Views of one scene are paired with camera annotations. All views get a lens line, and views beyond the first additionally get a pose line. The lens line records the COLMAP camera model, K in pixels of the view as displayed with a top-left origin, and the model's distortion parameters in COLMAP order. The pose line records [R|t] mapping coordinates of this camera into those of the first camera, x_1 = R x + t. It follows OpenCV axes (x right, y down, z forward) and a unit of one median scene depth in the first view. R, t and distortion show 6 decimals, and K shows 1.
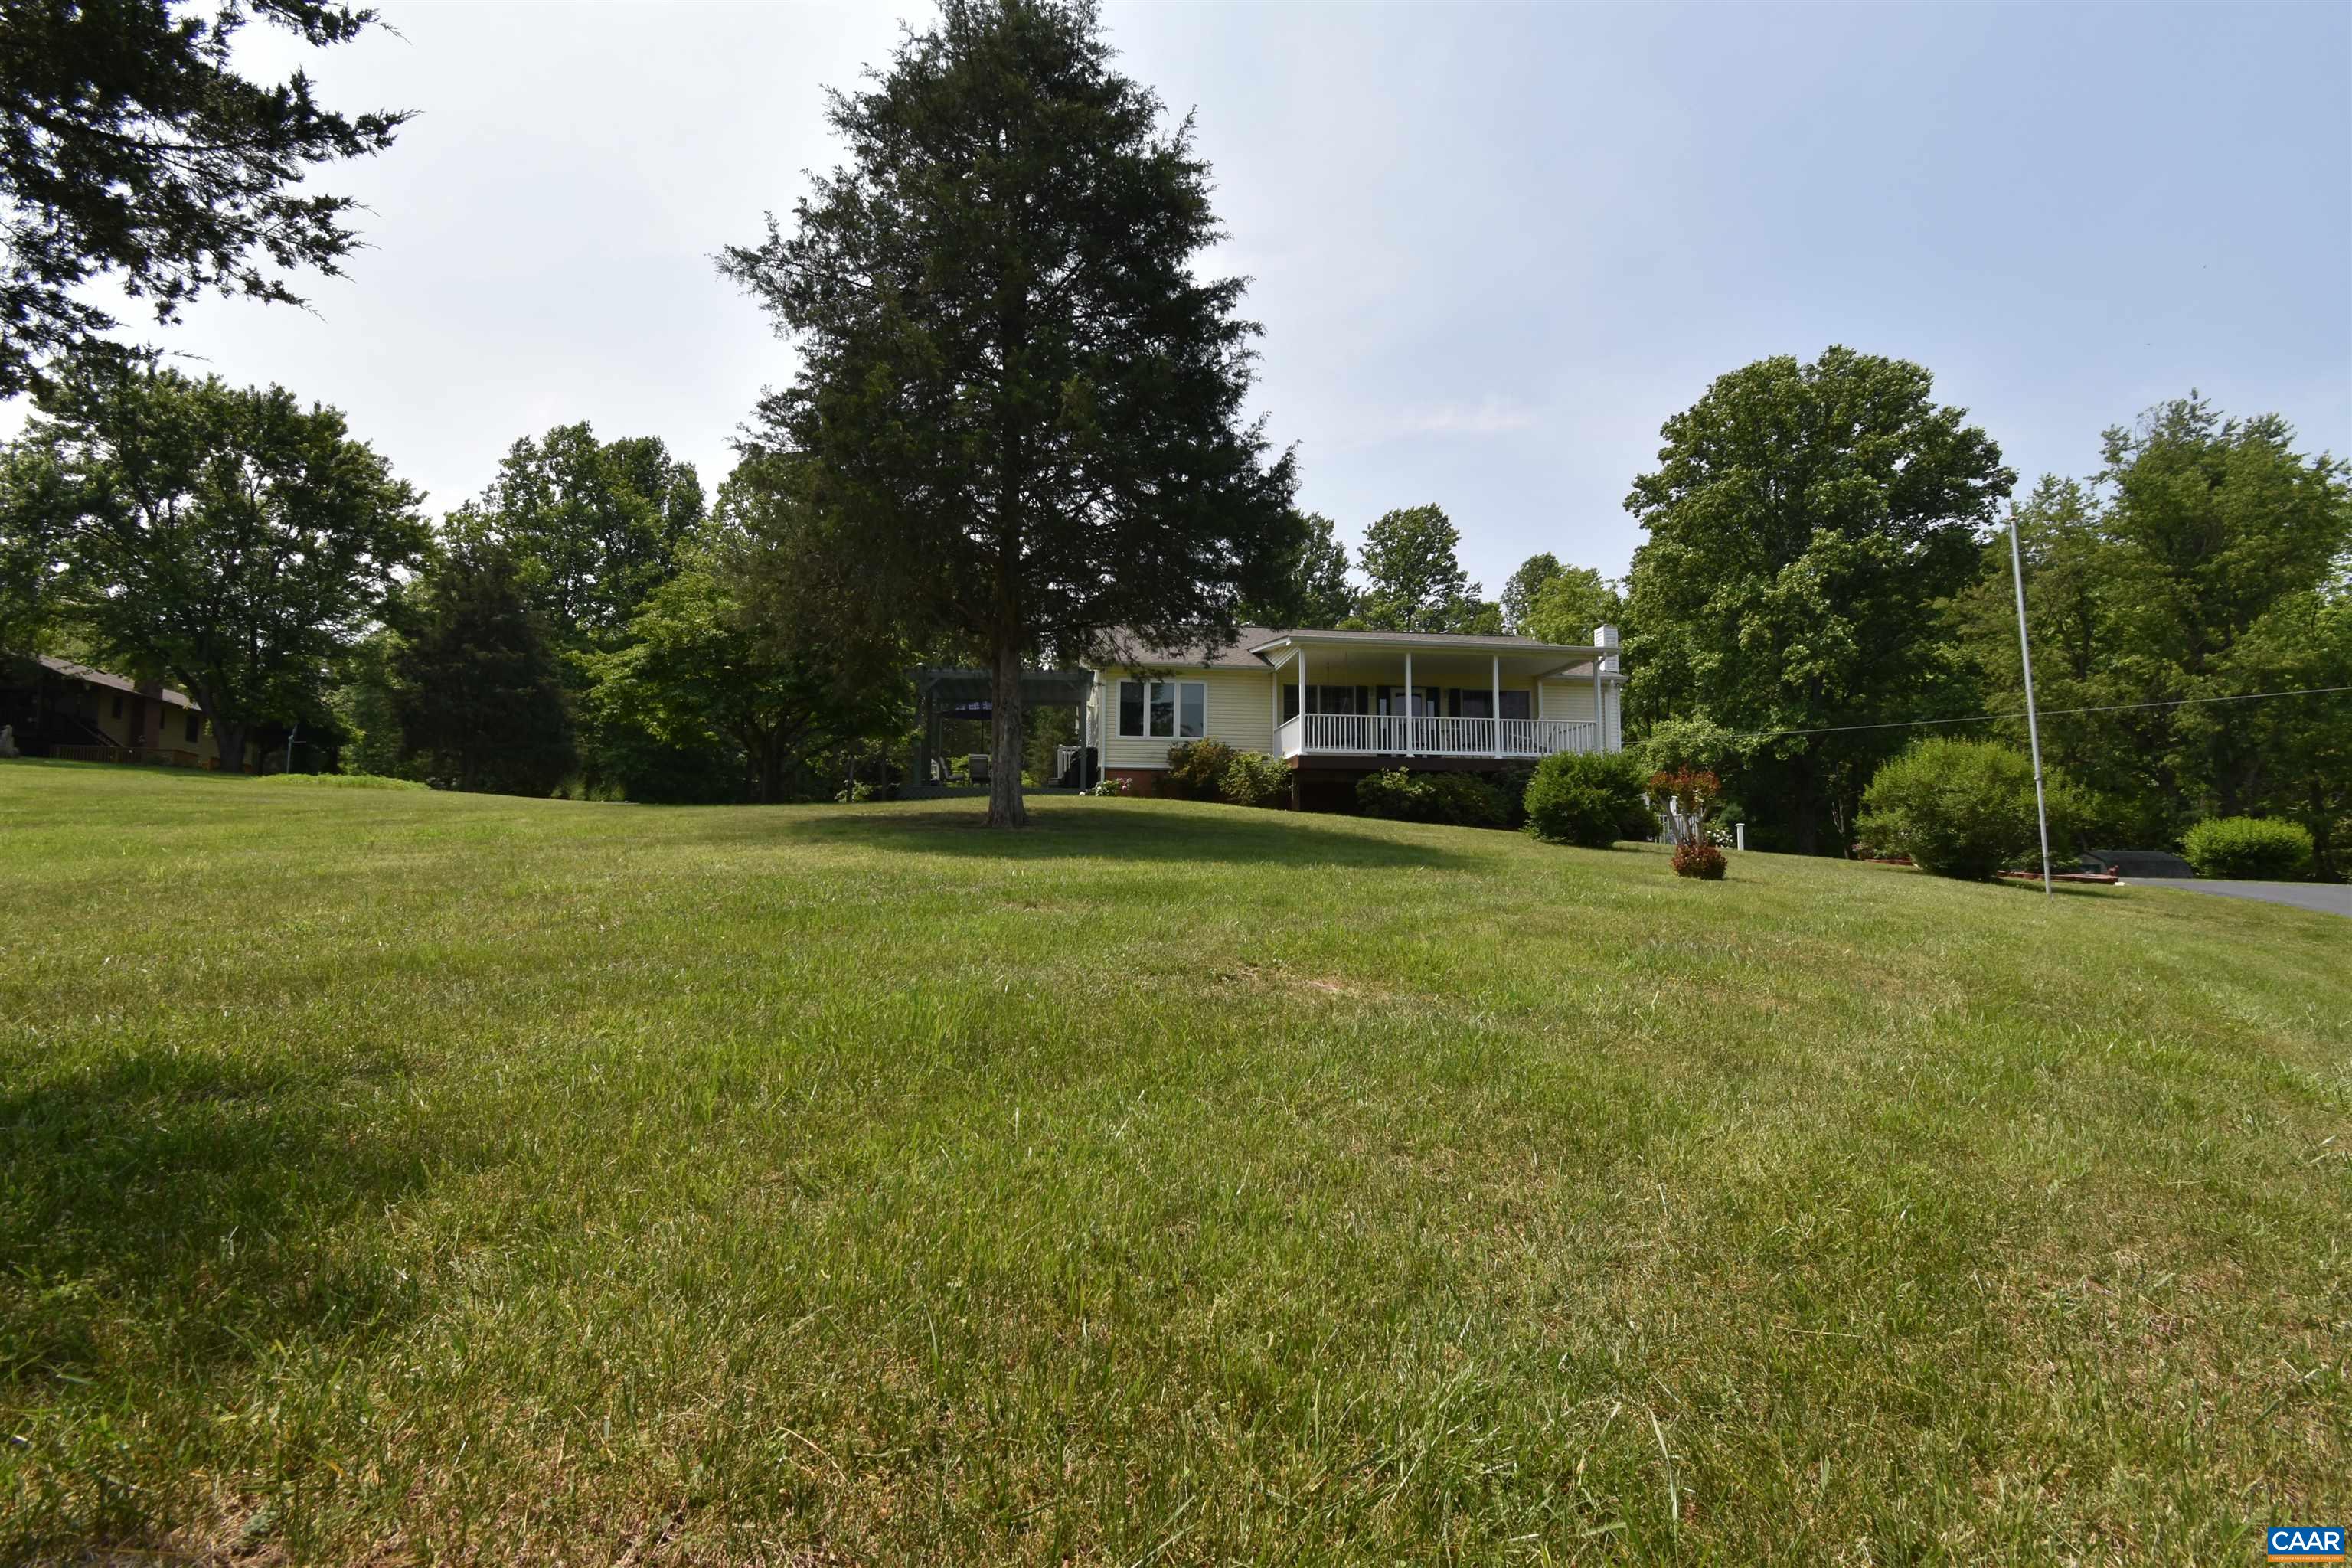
lens RADIAL K [[1022.1, 0, 1176.0], [0, 1022.1, 784.0], [0, 0, 1]] dist [-0.001331, 0.018954]
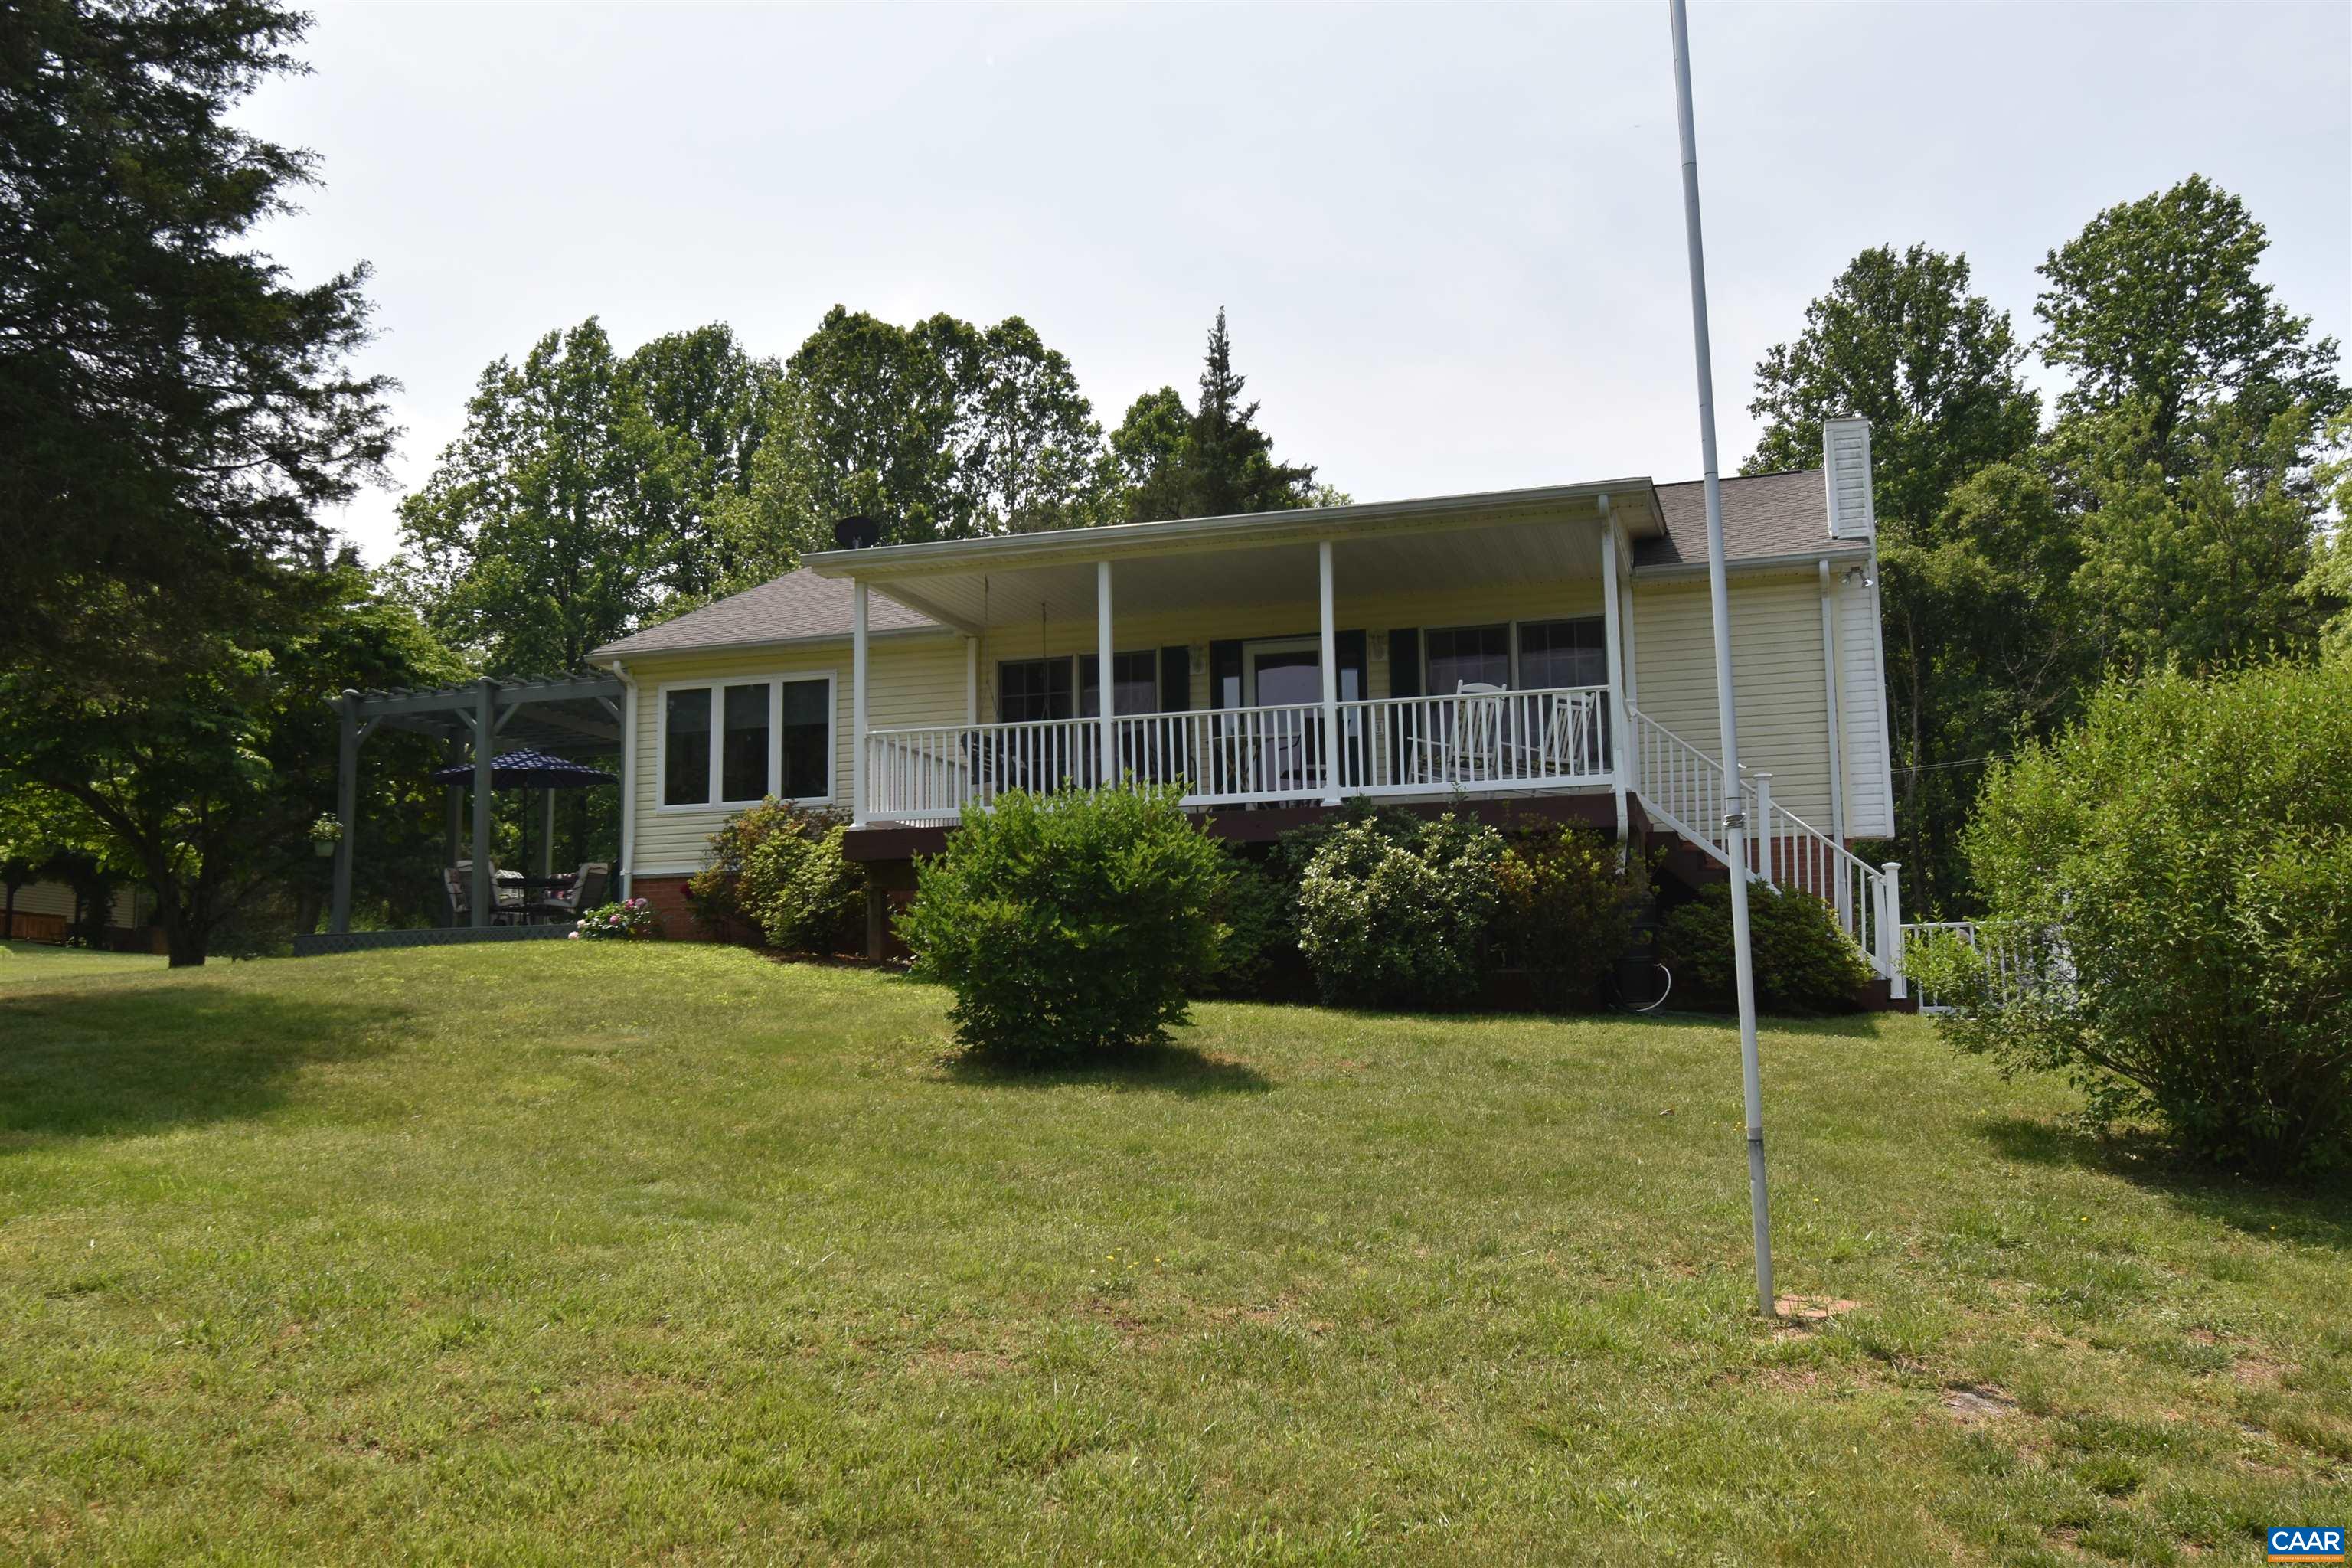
lens RADIAL K [[1914.2, 0, 1176.0], [0, 1914.2, 784.0], [0, 0, 1]] dist [0.013393, -0.018948]
pose [[0.917449, -0.071367, -0.391400, 1.036730], [0.055376, 0.997110, -0.052008, 0.002951], [0.393981, 0.026040, 0.918750, 0.601188]]
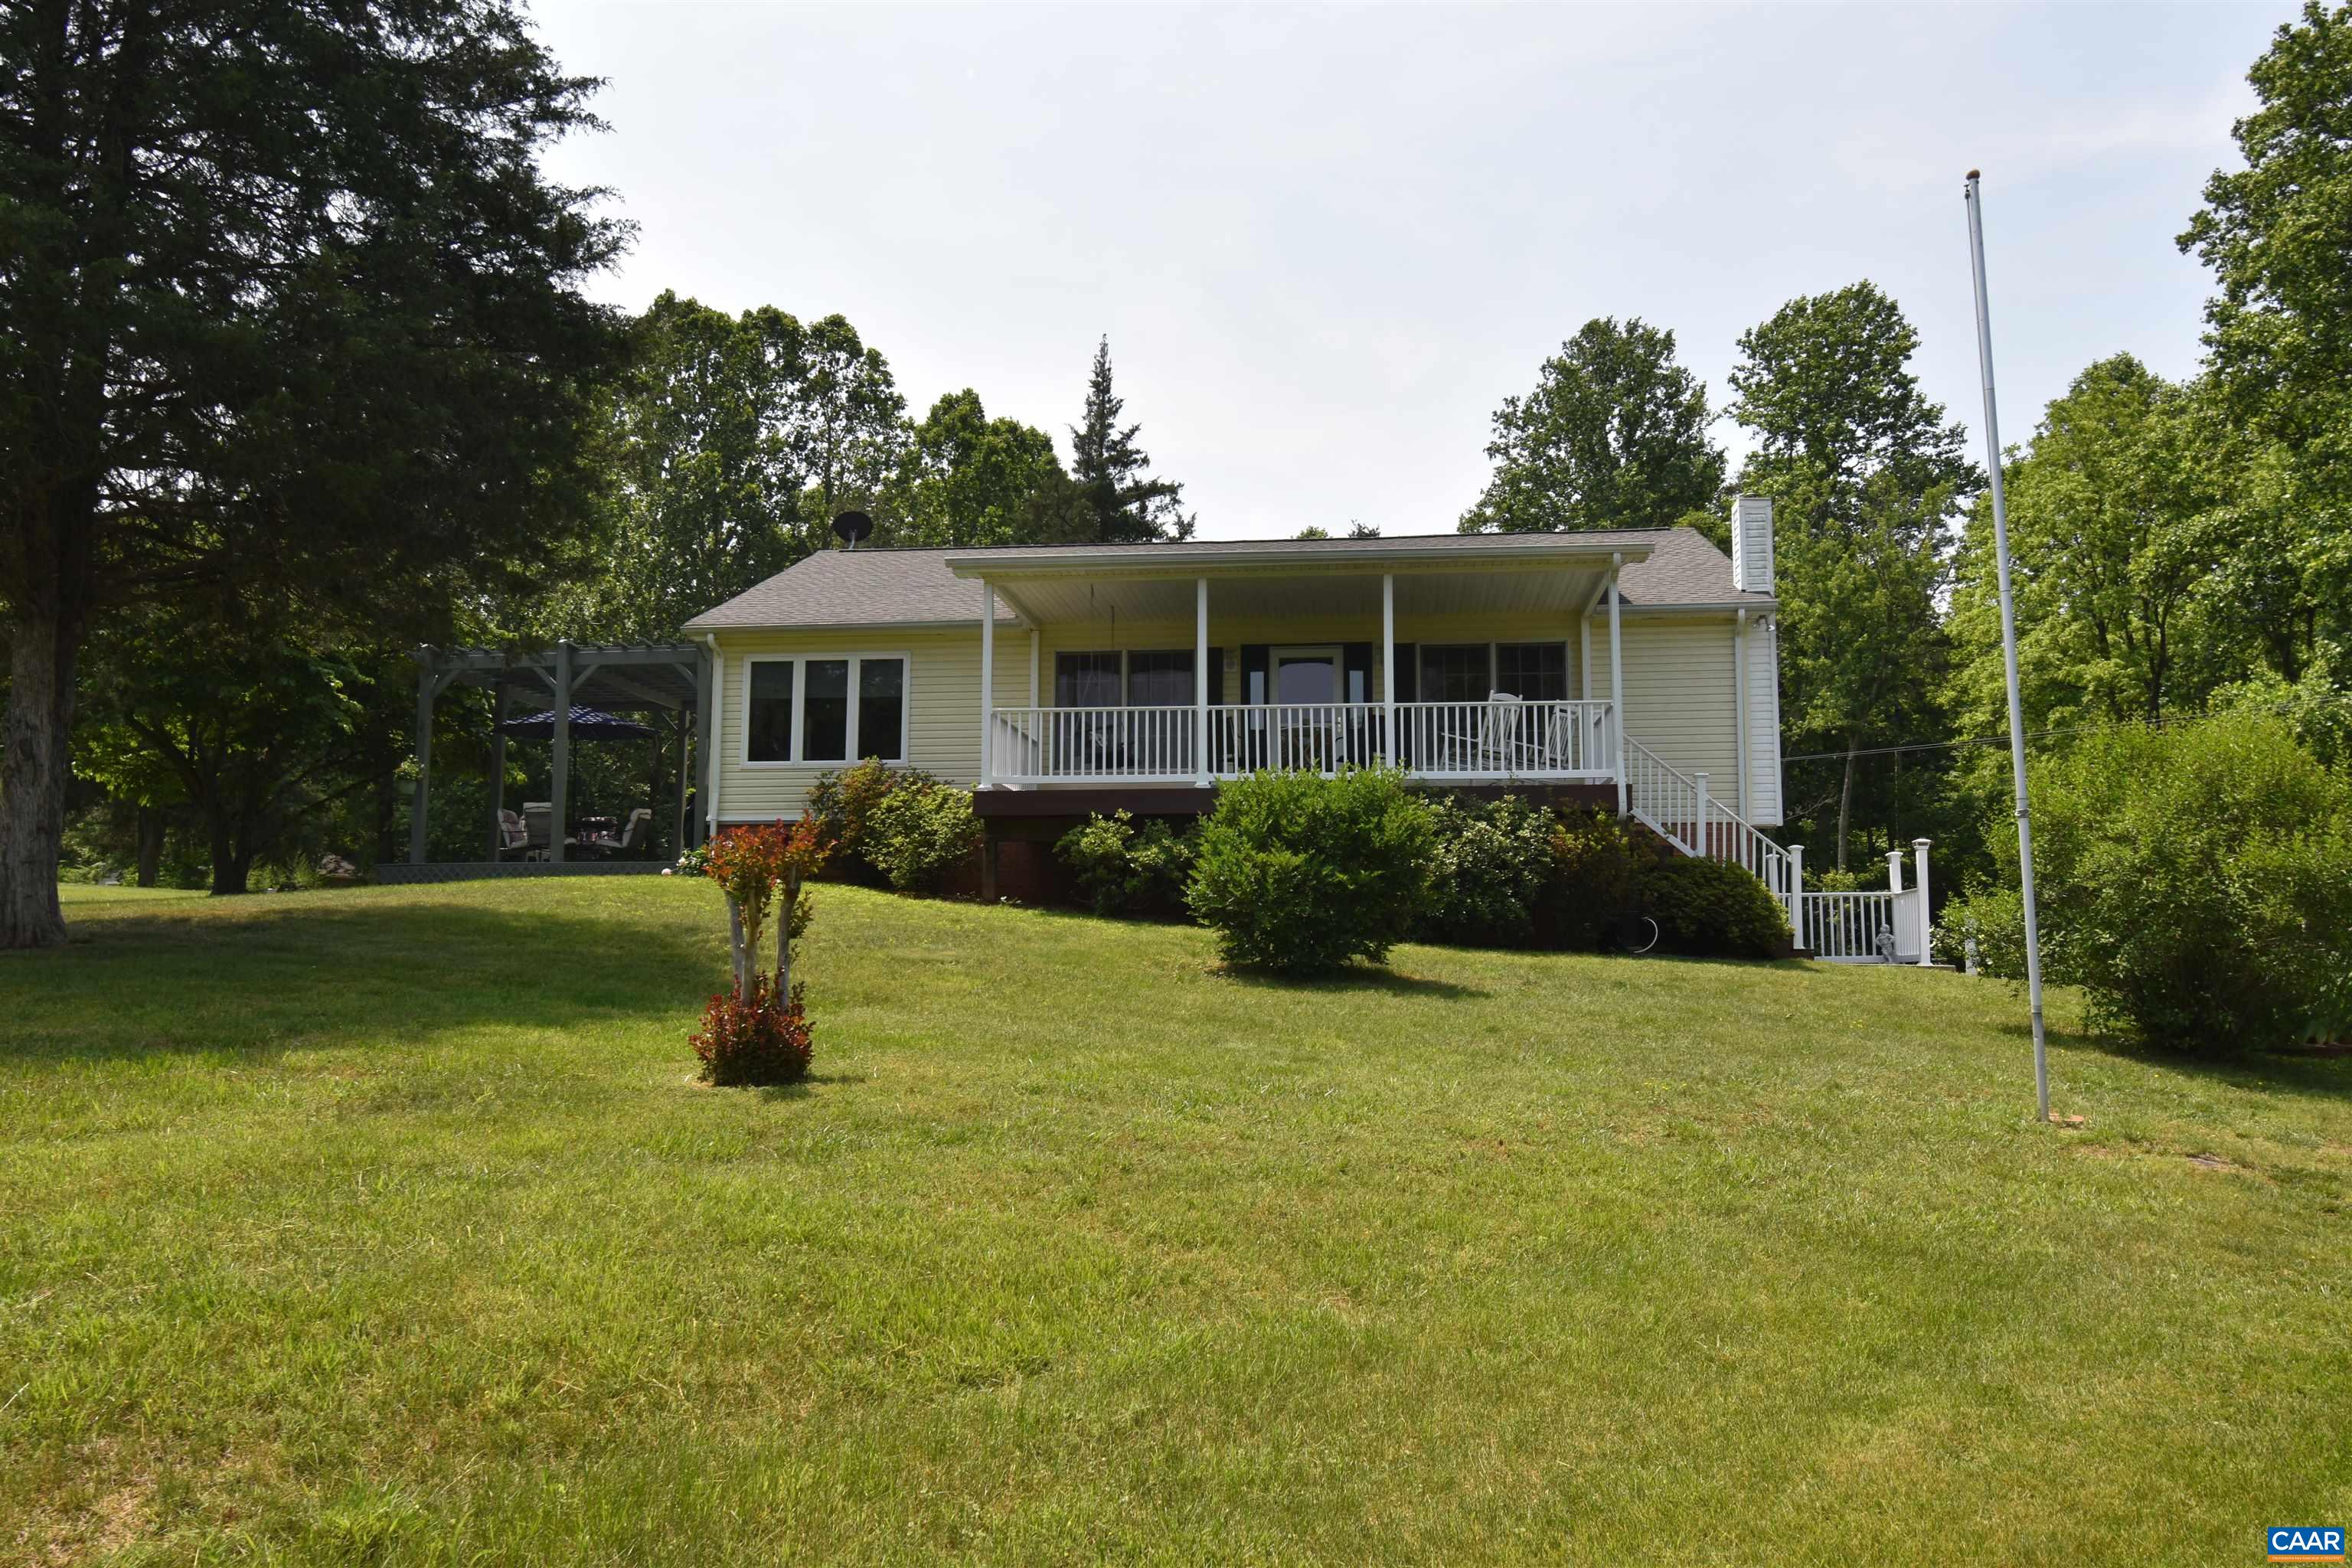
lens RADIAL K [[1783.1, 0, 1176.0], [0, 1783.1, 784.0], [0, 0, 1]] dist [0.011646, -0.001345]
pose [[0.971652, -0.029265, -0.234599, 0.791423], [0.022809, 0.999284, -0.030185, -0.003853], [0.235315, 0.023978, 0.971623, 0.298315]]
